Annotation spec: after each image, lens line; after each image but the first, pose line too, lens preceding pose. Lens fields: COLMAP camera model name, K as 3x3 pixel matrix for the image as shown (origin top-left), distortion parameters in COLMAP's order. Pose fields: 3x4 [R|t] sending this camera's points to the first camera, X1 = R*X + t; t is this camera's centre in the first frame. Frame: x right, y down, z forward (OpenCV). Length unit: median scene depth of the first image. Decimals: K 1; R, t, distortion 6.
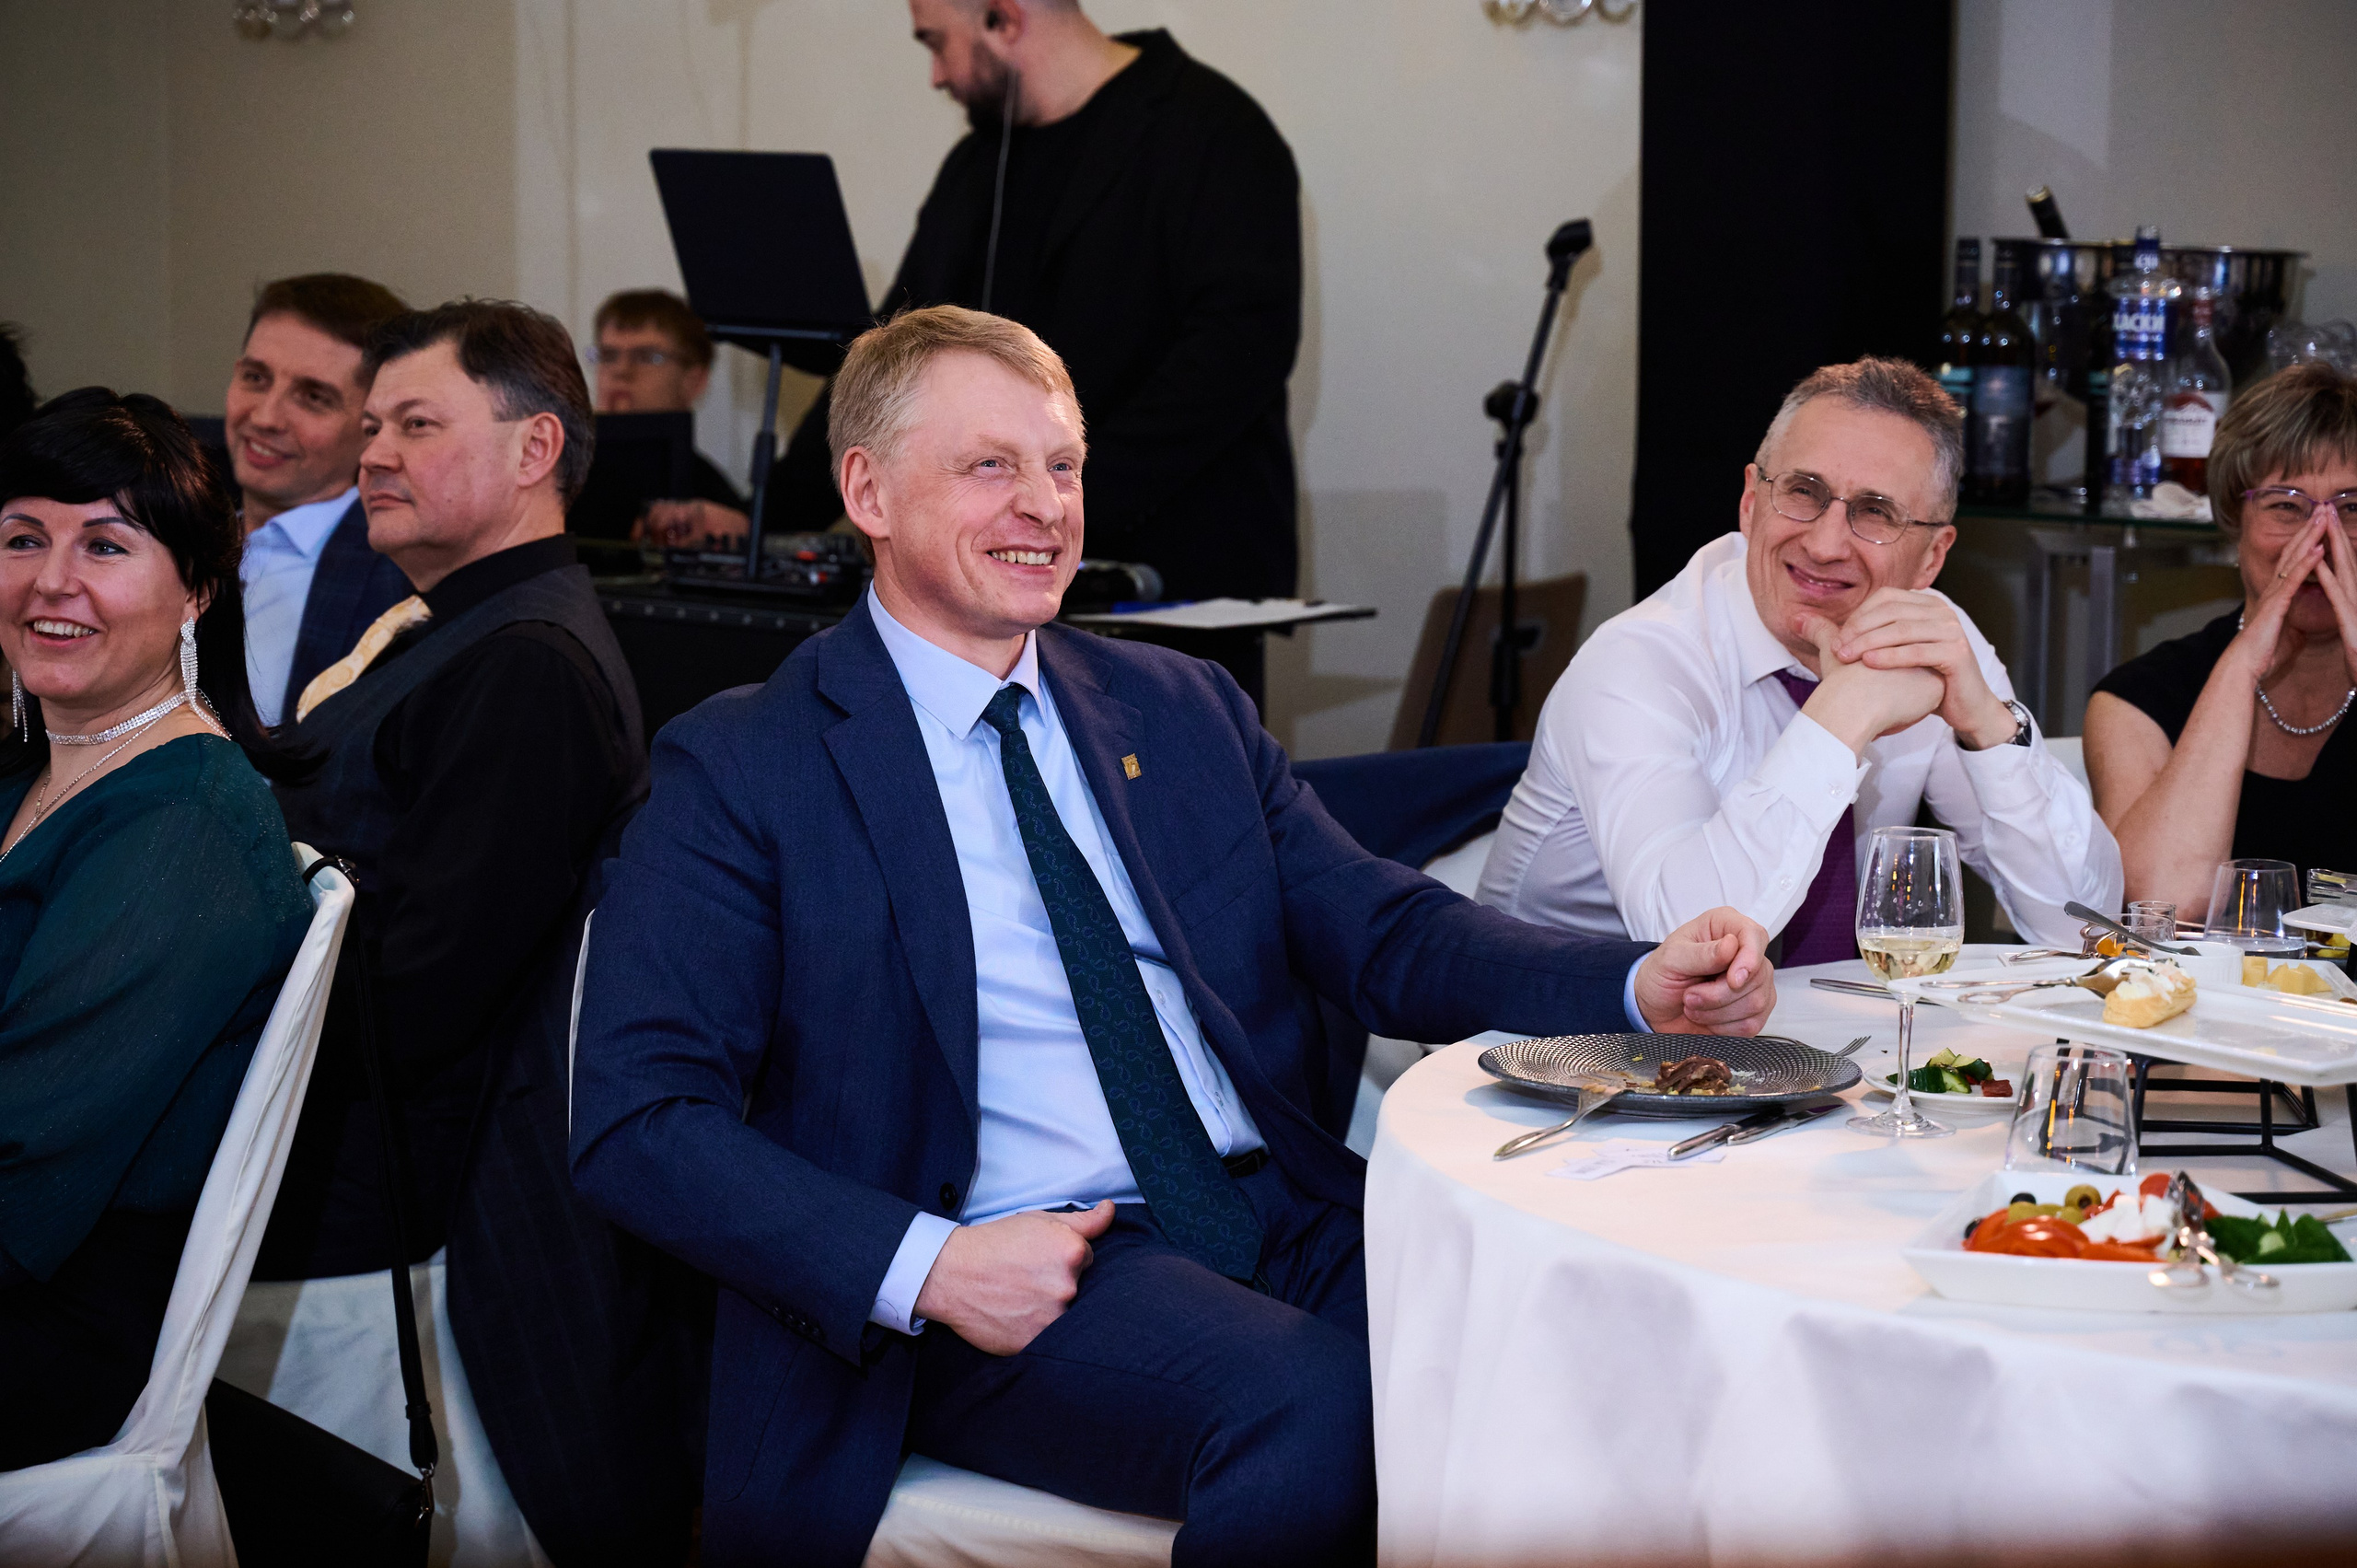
lens RADIAL K [[5103.7, 0, 1220.5], [0, 5103.7, 782.5], [0, 0, 1]] dist [-0.020441, -0.123649]
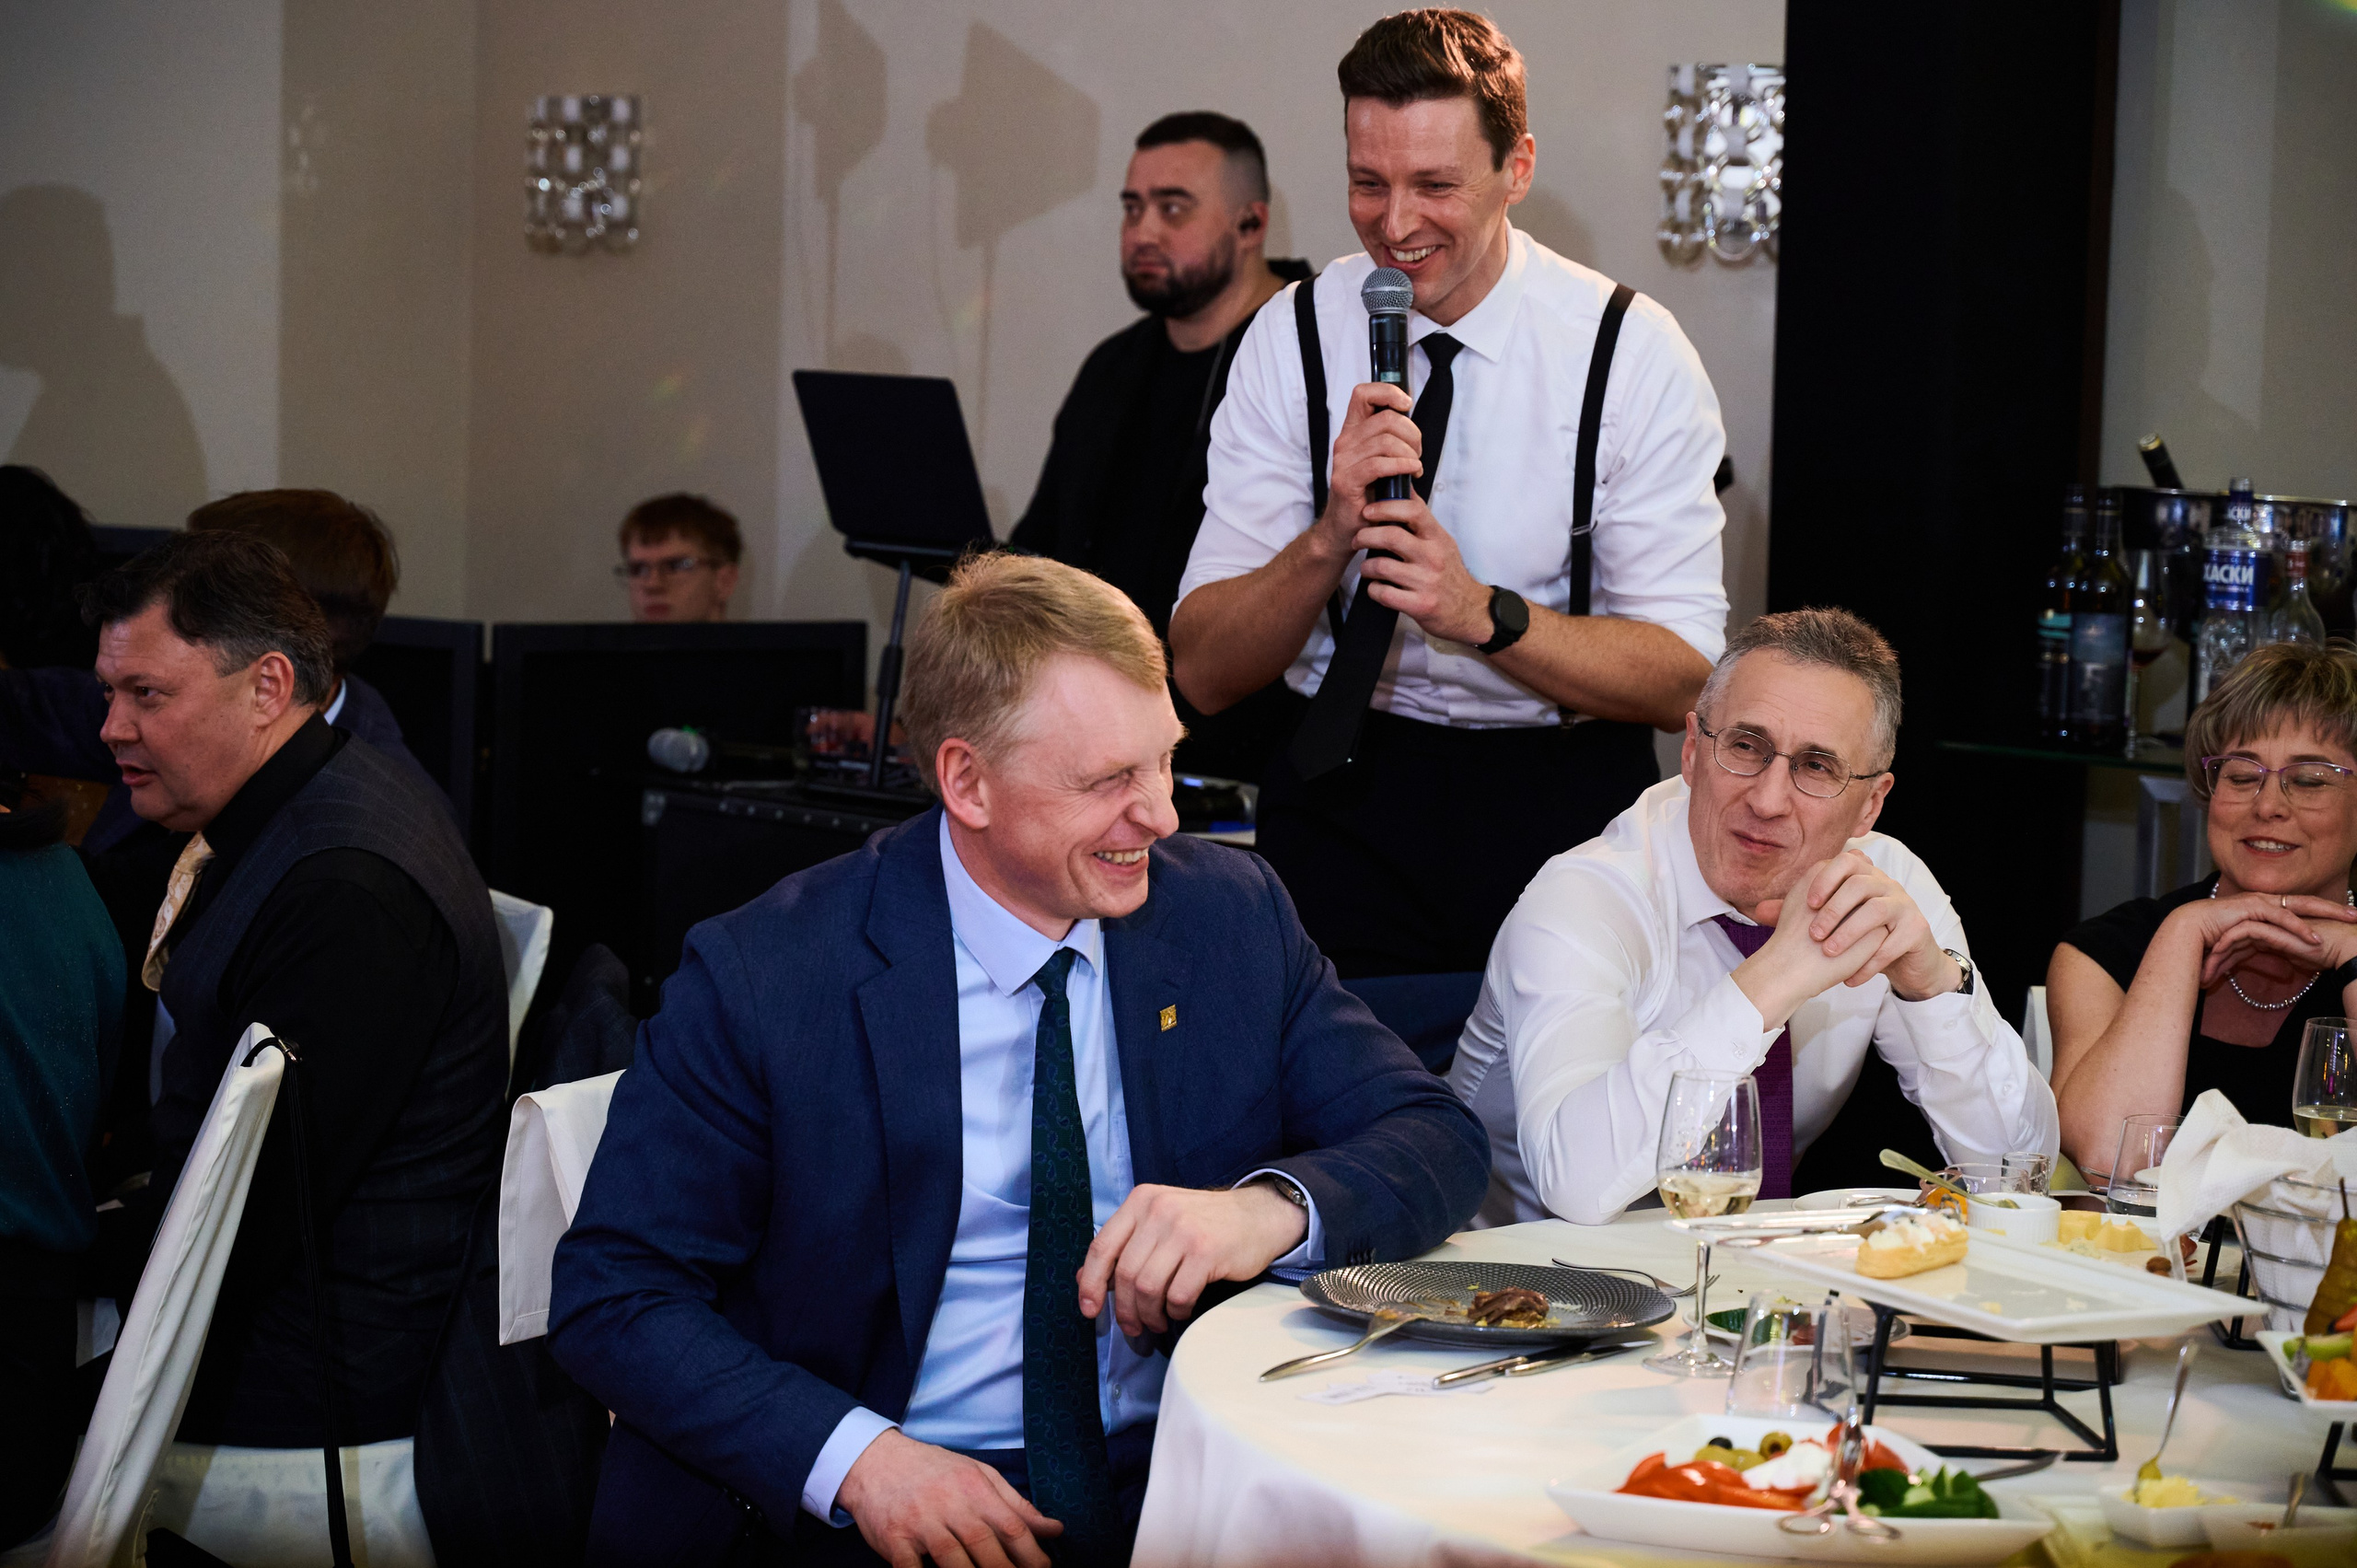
lens RADIAL K [[5091.6, 0, 1127.7], [0, 5091.6, 782.2], [0, 0, 1]] dist [0.042733, -0.822961]
pose [[0.989900, 0.030189, -0.138513, 0.105838], [-0.035567, 0.998700, -0.036513, -0.005122], [0.137231, 0.041071, 0.989687, -0.017943]]
